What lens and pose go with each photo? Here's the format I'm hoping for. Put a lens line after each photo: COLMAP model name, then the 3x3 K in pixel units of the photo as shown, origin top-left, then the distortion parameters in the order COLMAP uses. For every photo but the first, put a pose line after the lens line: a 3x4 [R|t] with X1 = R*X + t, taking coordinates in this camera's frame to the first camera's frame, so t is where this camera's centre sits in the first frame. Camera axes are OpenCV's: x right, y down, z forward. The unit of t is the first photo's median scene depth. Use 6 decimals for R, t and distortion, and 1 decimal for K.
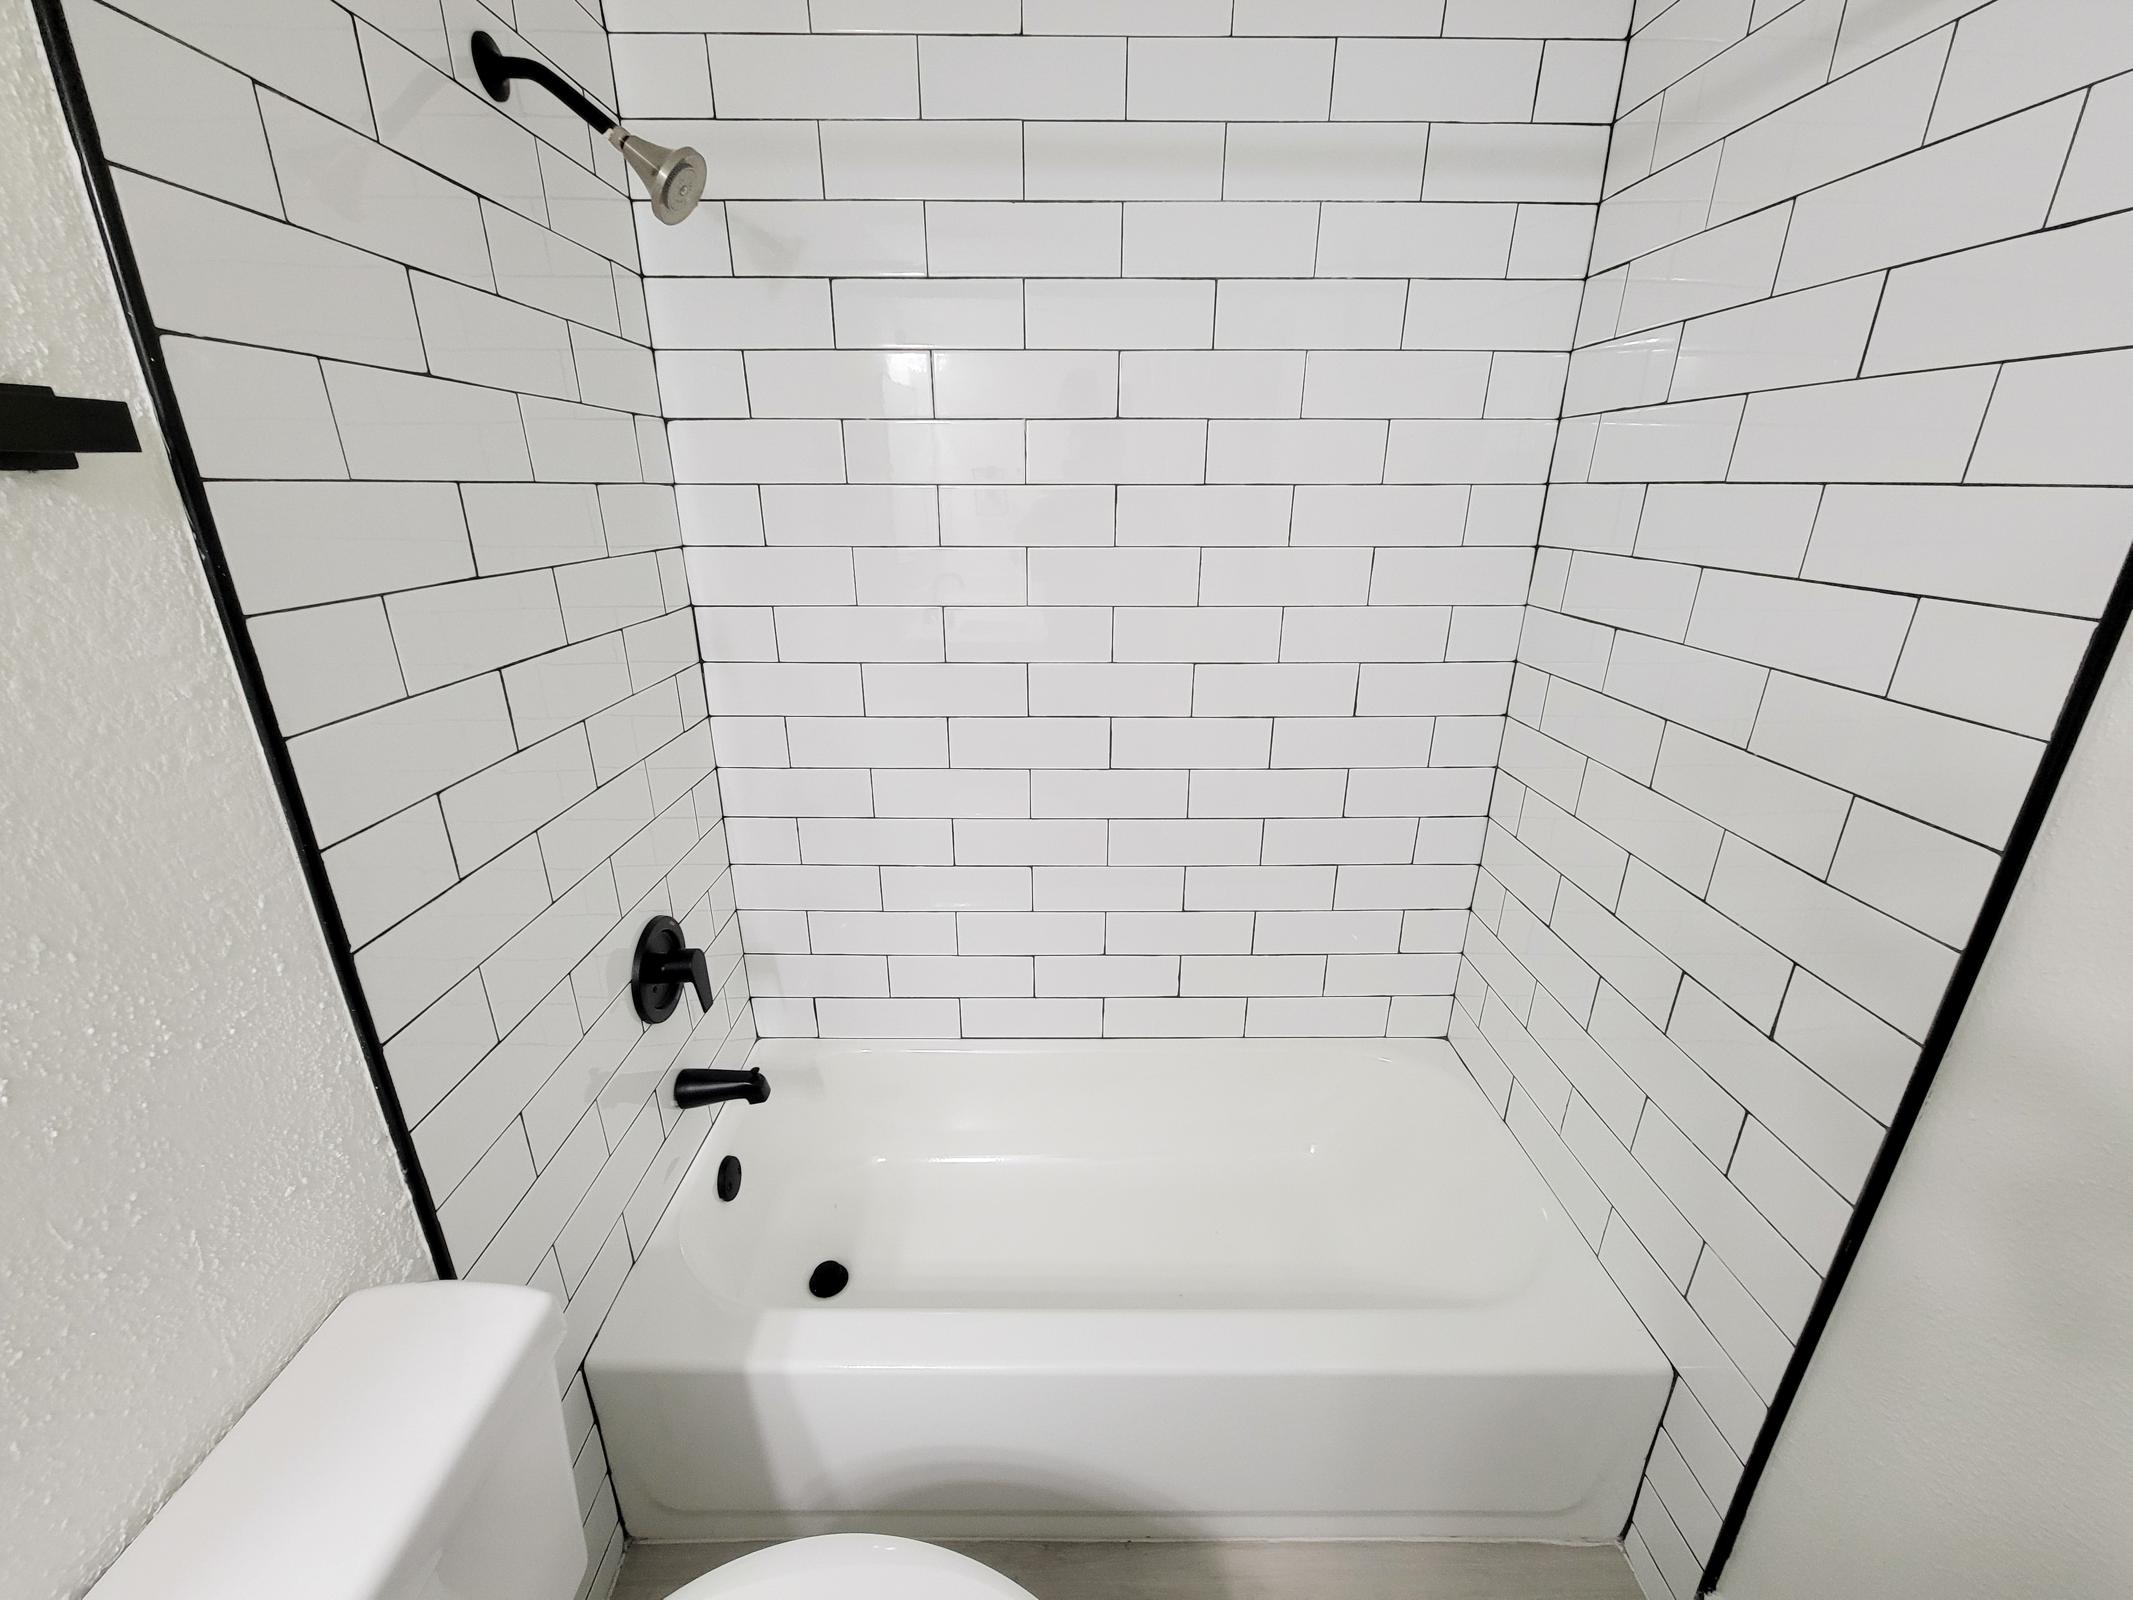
lens RADIAL K [[878.9, 0, 1064.6], [0, 878.9, 791.8], [0, 0, 1]] dist [-0.001959, -0.000359]
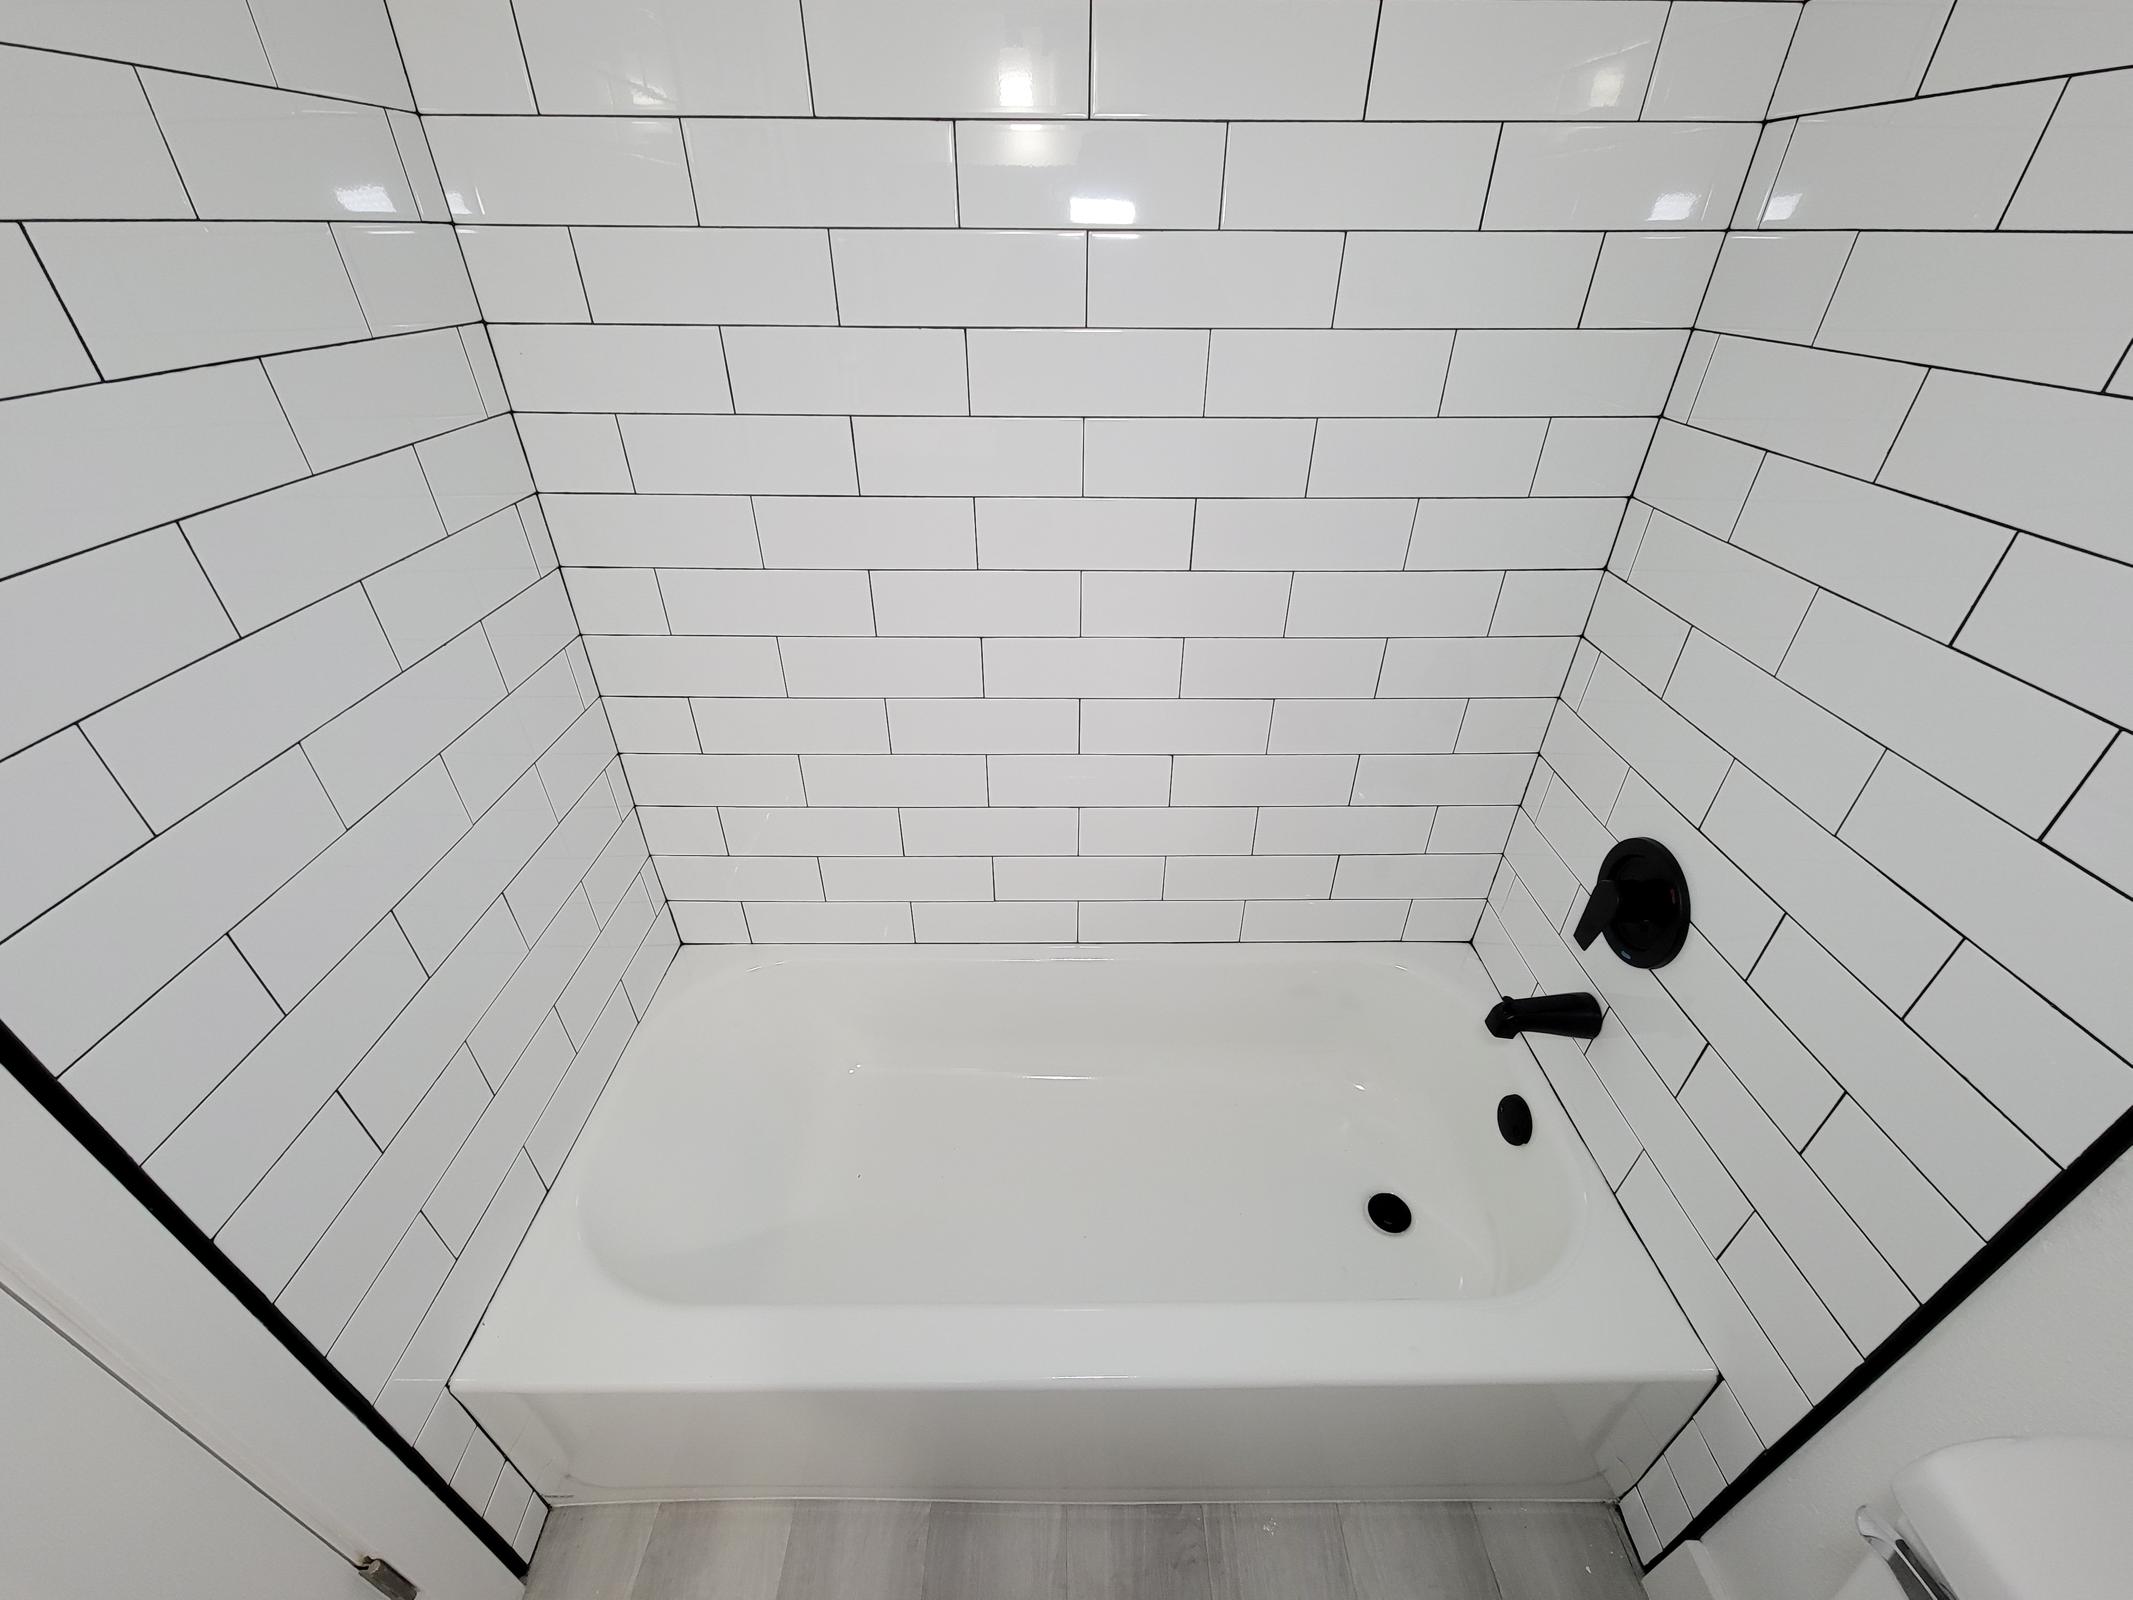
lens RADIAL K [[862.5, 0, 1065.6], [0, 862.5, 765.5], [0, 0, 1]] dist [-0.000074, -0.000058]
pose [[0.999959, 0.008515, -0.003003, 0.045038], [-0.007652, 0.975777, 0.218633, -0.093569], [0.004792, -0.218601, 0.975803, 0.268518]]
